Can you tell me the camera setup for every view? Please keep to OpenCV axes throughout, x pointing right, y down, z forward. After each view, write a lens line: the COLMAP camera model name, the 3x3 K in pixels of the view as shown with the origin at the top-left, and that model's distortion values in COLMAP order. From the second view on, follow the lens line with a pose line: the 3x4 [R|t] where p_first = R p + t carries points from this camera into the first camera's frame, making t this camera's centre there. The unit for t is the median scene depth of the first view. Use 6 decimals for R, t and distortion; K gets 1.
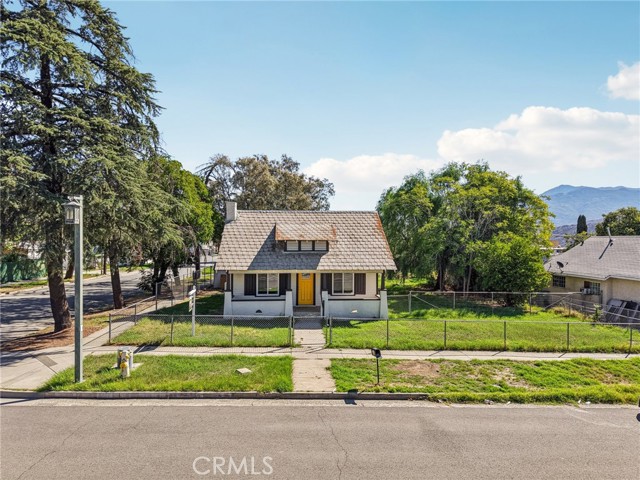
lens RADIAL K [[430.6, 0, 320.0], [0, 430.6, 240.0], [0, 0, 1]] dist [0.004646, -0.000484]
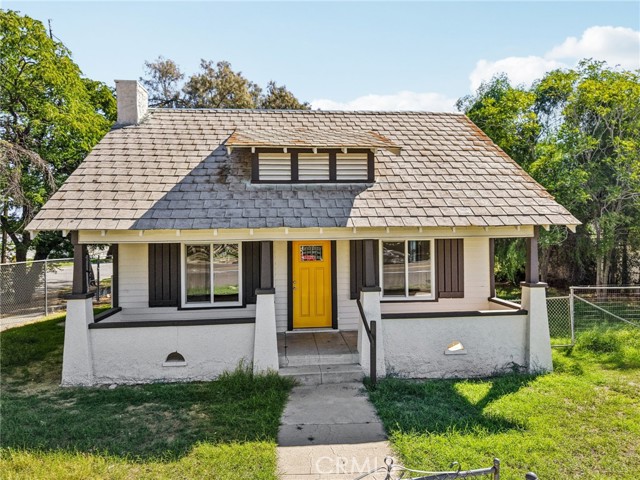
lens RADIAL K [[442.6, 0, 323.5], [0, 442.6, 231.3], [0, 0, 1]] dist [0.004467, 0.000563]
pose [[0.999483, -0.016089, 0.027837, -0.035266], [0.016450, 0.999783, -0.012780, 0.074267], [-0.027626, 0.013231, 0.999531, 0.644965]]
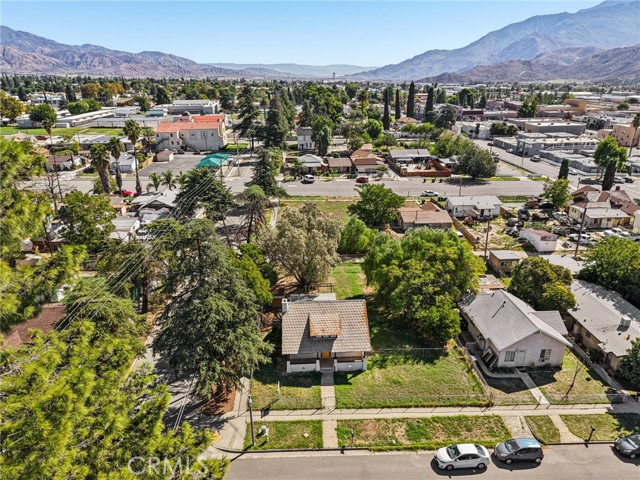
lens RADIAL K [[442.6, 0, 323.5], [0, 442.6, 231.3], [0, 0, 1]] dist [0.004467, 0.000563]
pose [[0.999551, -0.007133, -0.029089, 0.020759], [0.016265, 0.944817, 0.327196, -1.127846], [0.025150, -0.327522, 0.944509, -0.773786]]
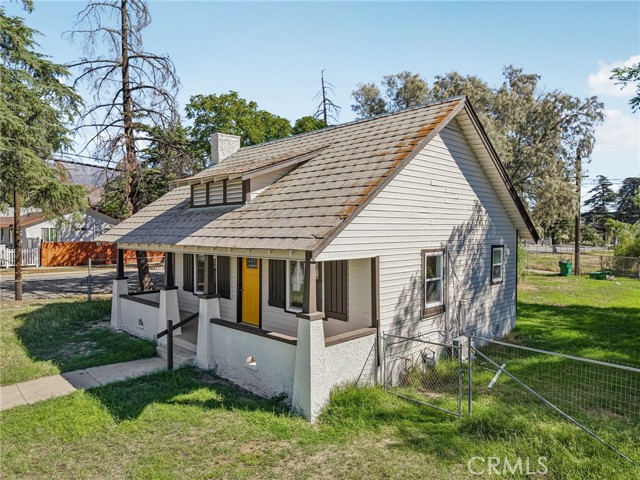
lens RADIAL K [[430.8, 0, 322.0], [0, 430.8, 238.2], [0, 0, 1]] dist [0.002148, 0.000887]
pose [[0.661394, 0.009345, -0.749981, 0.392376], [0.002325, 0.999892, 0.014510, 0.055288], [0.750035, -0.011340, 0.661300, 0.806299]]
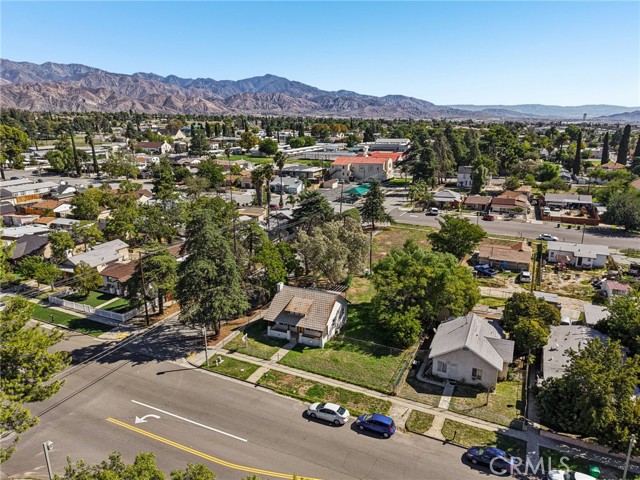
lens RADIAL K [[437.7, 0, 329.1], [0, 437.7, 240.3], [0, 0, 1]] dist [0.026409, -0.001903]
pose [[0.879842, 0.114790, -0.461195, 1.308694], [0.010138, 0.965640, 0.259685, -1.095090], [0.475157, -0.233157, 0.848447, -1.020761]]
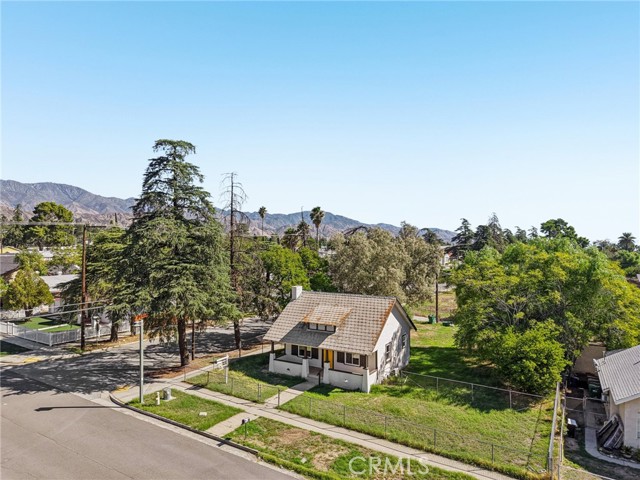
lens RADIAL K [[430.6, 0, 320.0], [0, 430.6, 240.0], [0, 0, 1]] dist [0.004646, -0.000484]
pose [[0.818895, -0.003828, -0.573931, 0.794573], [-0.001649, 0.999958, -0.009023, -0.265267], [0.573941, 0.008335, 0.818854, -0.161587]]
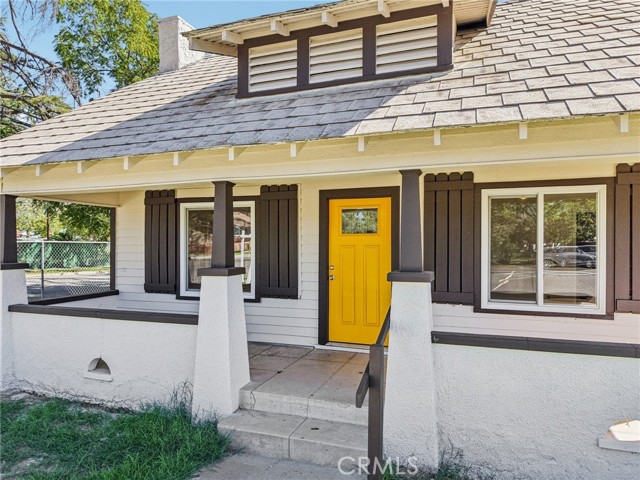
lens RADIAL K [[434.1, 0, 316.2], [0, 434.1, 245.4], [0, 0, 1]] dist [0.001342, -0.001518]
pose [[0.910714, -0.004183, -0.413017, 0.045748], [0.002724, 0.999988, -0.004123, 0.105338], [0.413029, 0.002630, 0.910714, 0.833706]]
